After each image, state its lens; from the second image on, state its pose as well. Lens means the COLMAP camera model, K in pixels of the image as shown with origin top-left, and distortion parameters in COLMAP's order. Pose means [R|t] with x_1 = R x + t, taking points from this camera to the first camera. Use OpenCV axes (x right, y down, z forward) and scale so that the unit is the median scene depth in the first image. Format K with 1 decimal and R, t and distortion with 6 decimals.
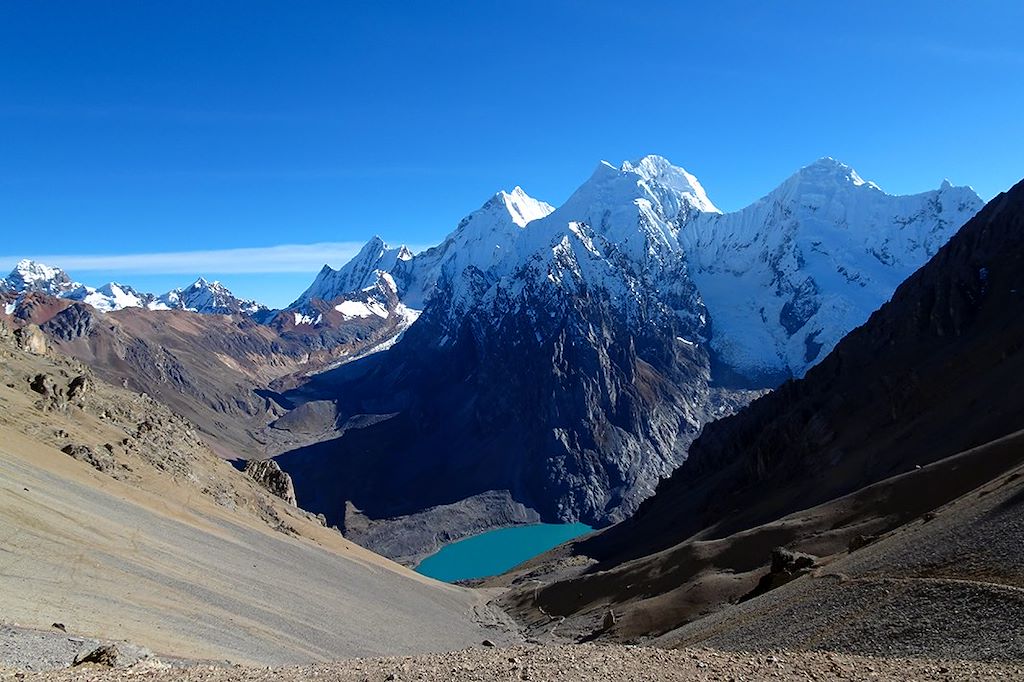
lens RADIAL K [[728.1, 0, 512.0], [0, 728.1, 341.0], [0, 0, 1]] dist [-0.005139, 0.002135]
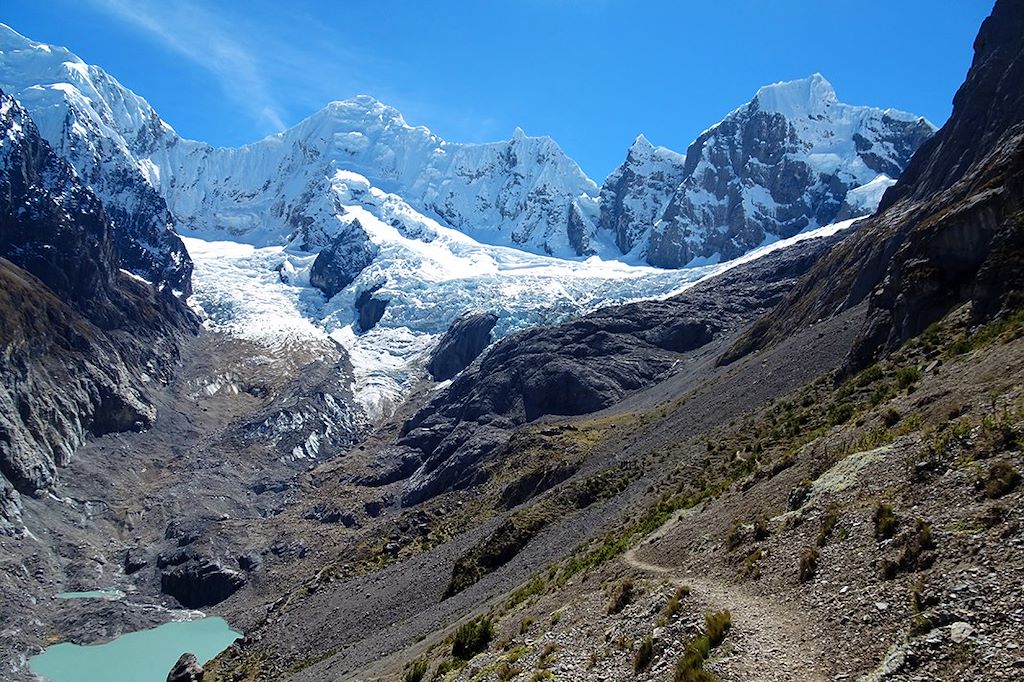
lens RADIAL K [[728.1, 0, 512.0], [0, 728.1, 341.0], [0, 0, 1]] dist [-0.005139, 0.002135]
pose [[0.770517, 0.072934, 0.633233, 0.117619], [0.007339, 0.992351, -0.123227, 0.098598], [-0.637377, 0.099596, 0.764089, 0.435973]]
